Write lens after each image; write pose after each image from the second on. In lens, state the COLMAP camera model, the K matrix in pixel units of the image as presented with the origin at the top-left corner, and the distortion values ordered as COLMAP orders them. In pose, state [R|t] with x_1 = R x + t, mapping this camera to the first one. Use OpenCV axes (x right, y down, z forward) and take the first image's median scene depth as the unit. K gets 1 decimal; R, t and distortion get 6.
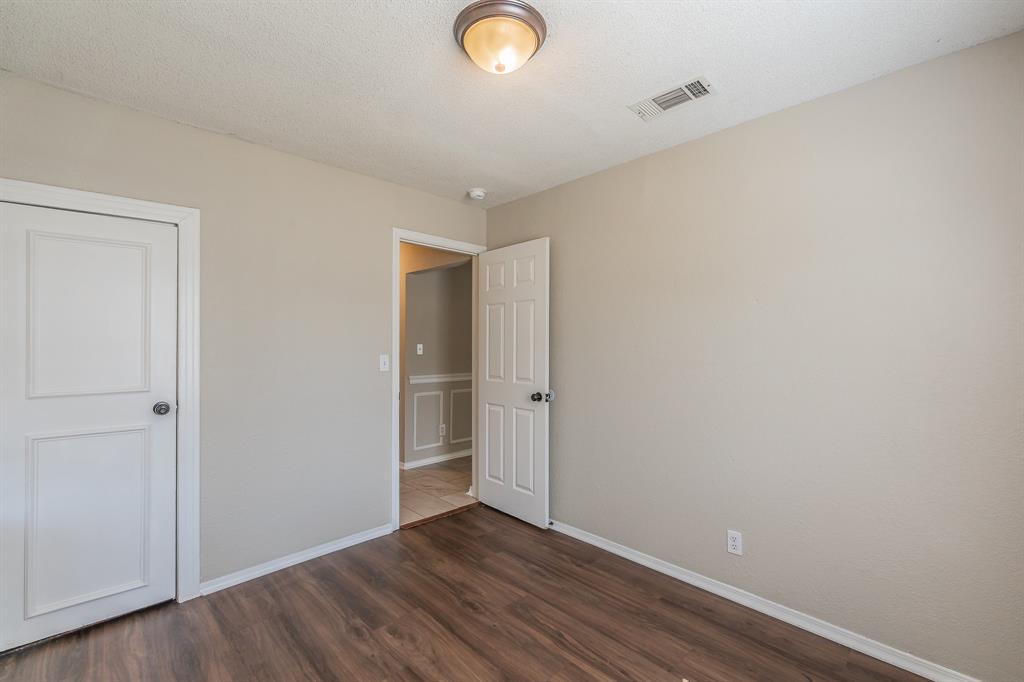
lens RADIAL K [[442.2, 0, 512.5], [0, 442.2, 338.6], [0, 0, 1]] dist [-0.000673, -0.000176]
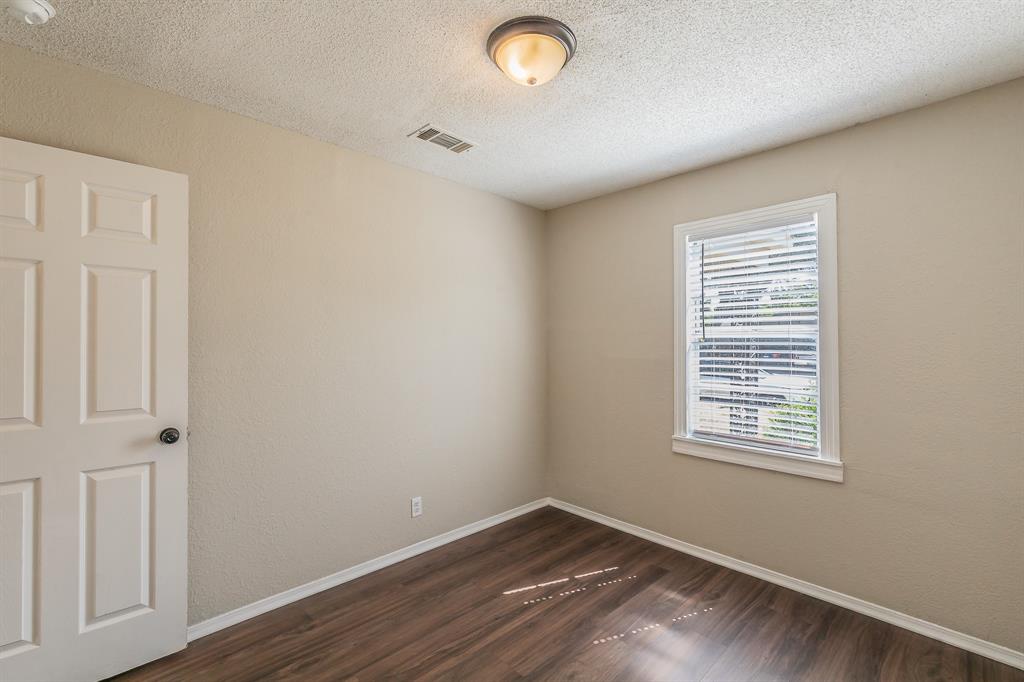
lens RADIAL K [[442.2, 0, 512.5], [0, 442.2, 338.6], [0, 0, 1]] dist [-0.000673, -0.000176]
pose [[0.001431, 0.013426, 0.999909, -0.711051], [-0.005988, 0.999892, -0.013417, 0.008117], [-0.999981, -0.005968, 0.001511, 0.713499]]
